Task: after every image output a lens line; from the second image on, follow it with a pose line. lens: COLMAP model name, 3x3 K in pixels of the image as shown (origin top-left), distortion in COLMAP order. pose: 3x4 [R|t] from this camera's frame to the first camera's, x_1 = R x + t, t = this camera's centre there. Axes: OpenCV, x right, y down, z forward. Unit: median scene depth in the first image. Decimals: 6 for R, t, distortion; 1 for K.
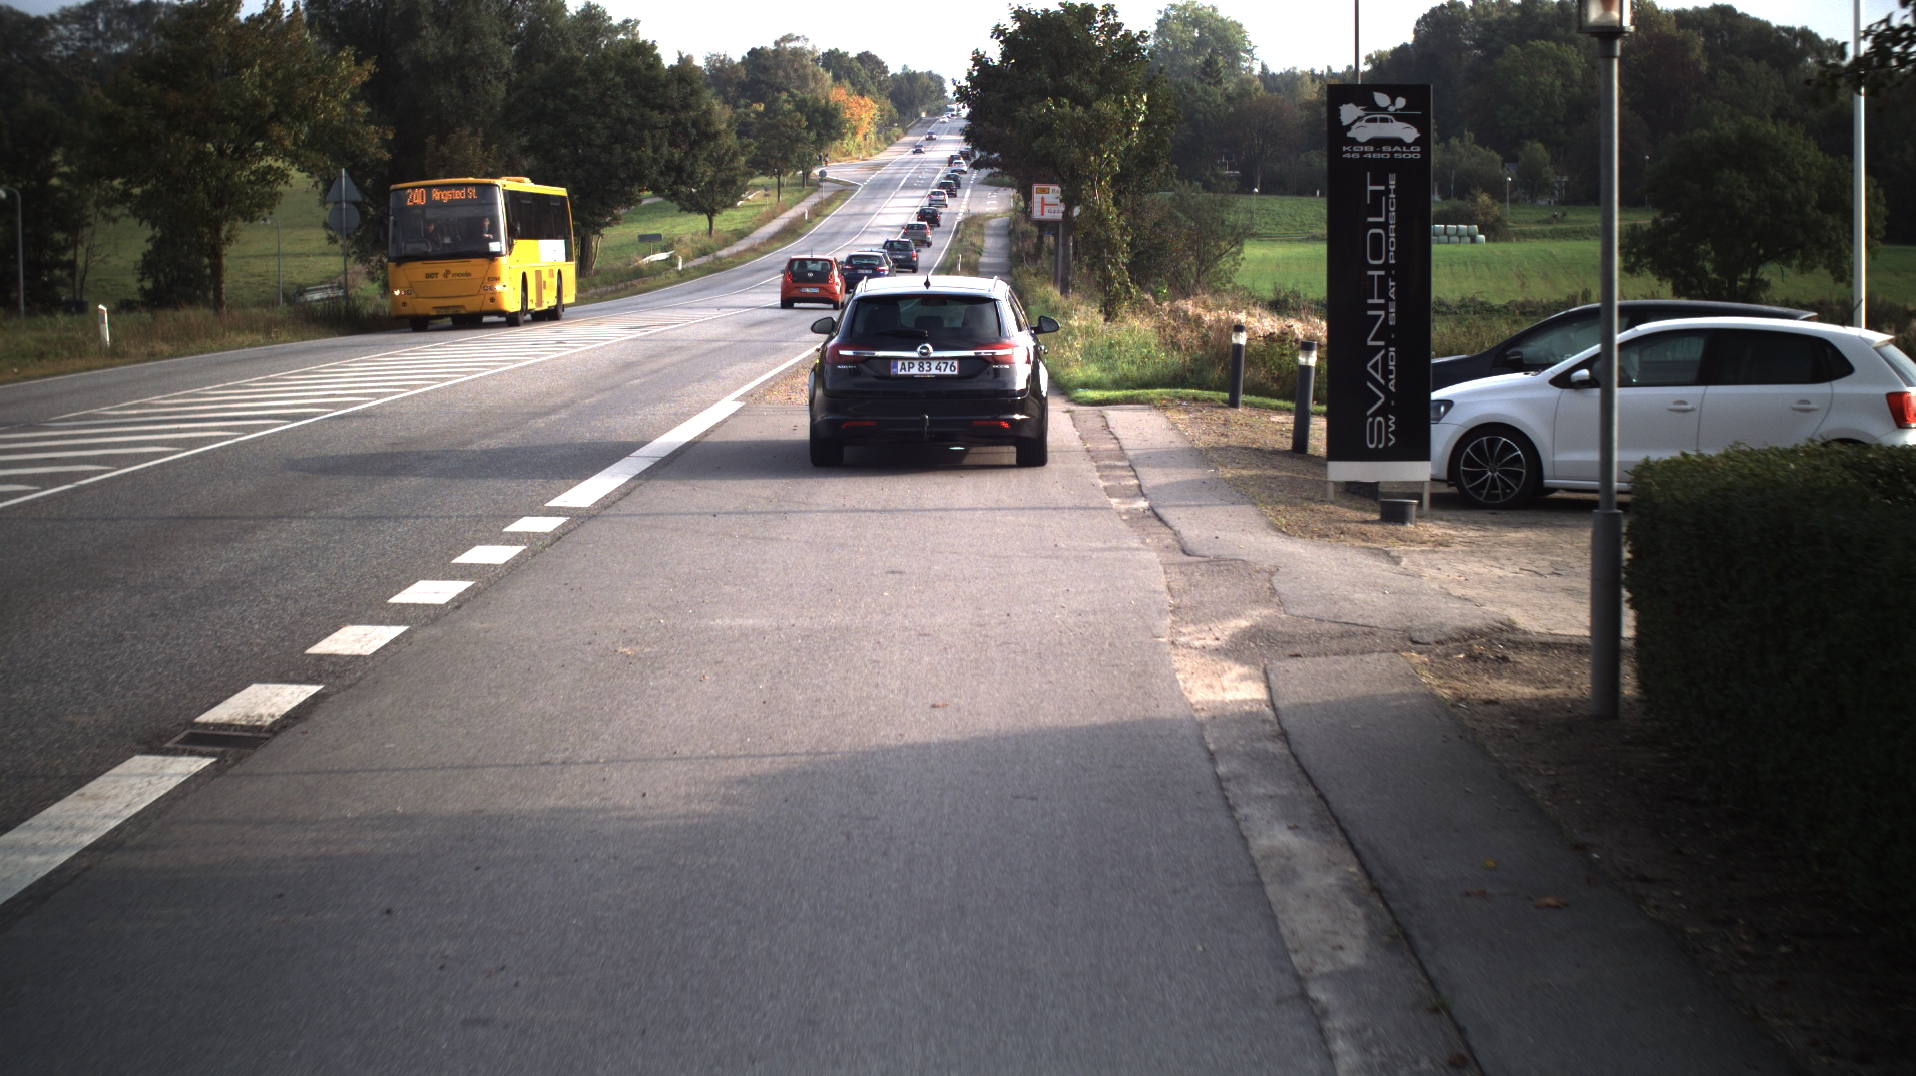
lens RADIAL K [[3427.8, 0, 958.0], [0, 3427.8, 538.0], [0, 0, 1]] dist [-0.280857, 0.038844]
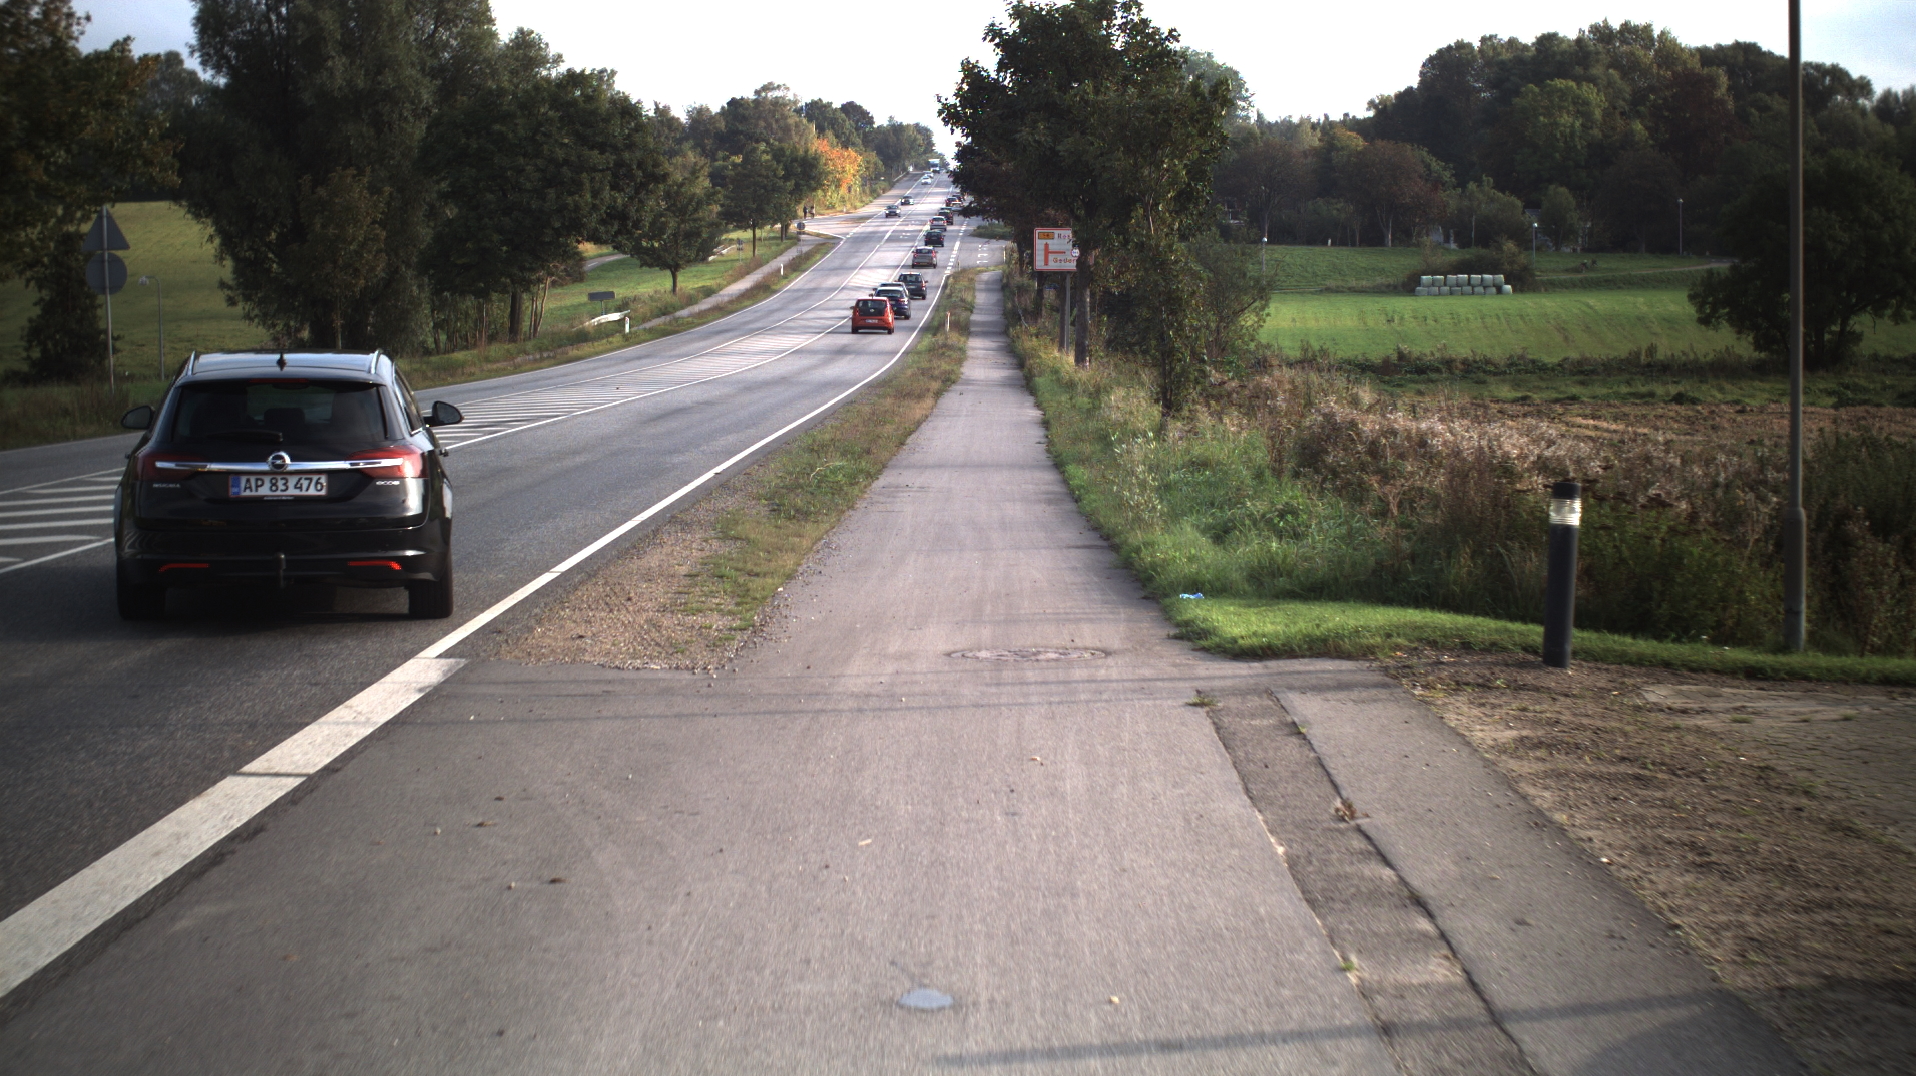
lens RADIAL K [[3427.8, 0, 958.0], [0, 3427.8, 538.0], [0, 0, 1]] dist [-0.280857, 0.038844]
pose [[0.999957, -0.009004, 0.002374, 0.000394], [0.009042, 0.999828, -0.016205, -0.010277], [-0.002228, 0.016226, 0.999866, 0.117918]]
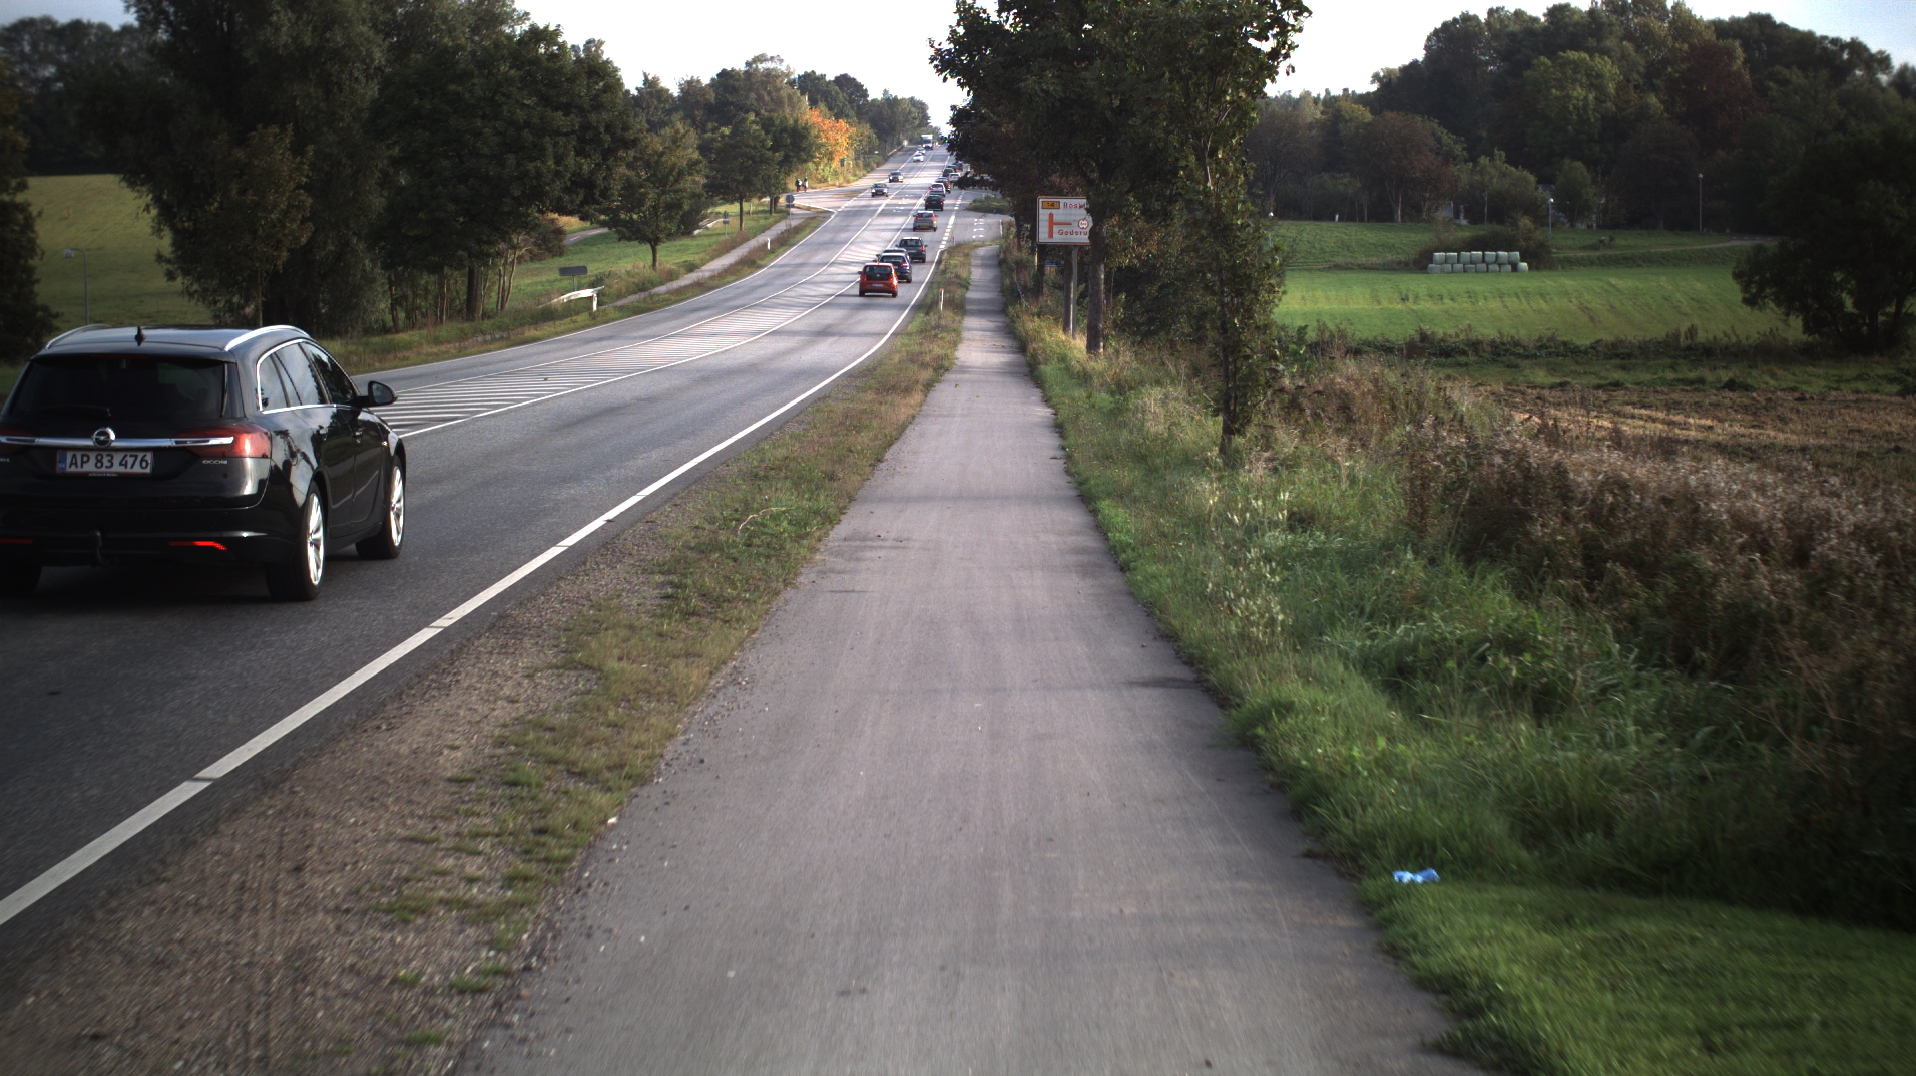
lens RADIAL K [[3427.8, 0, 958.0], [0, 3427.8, 538.0], [0, 0, 1]] dist [-0.280857, 0.038844]
pose [[0.999972, -0.006306, 0.003967, 0.000664], [0.006342, 0.999937, -0.009240, -0.015329], [-0.003908, 0.009265, 0.999949, 0.176961]]
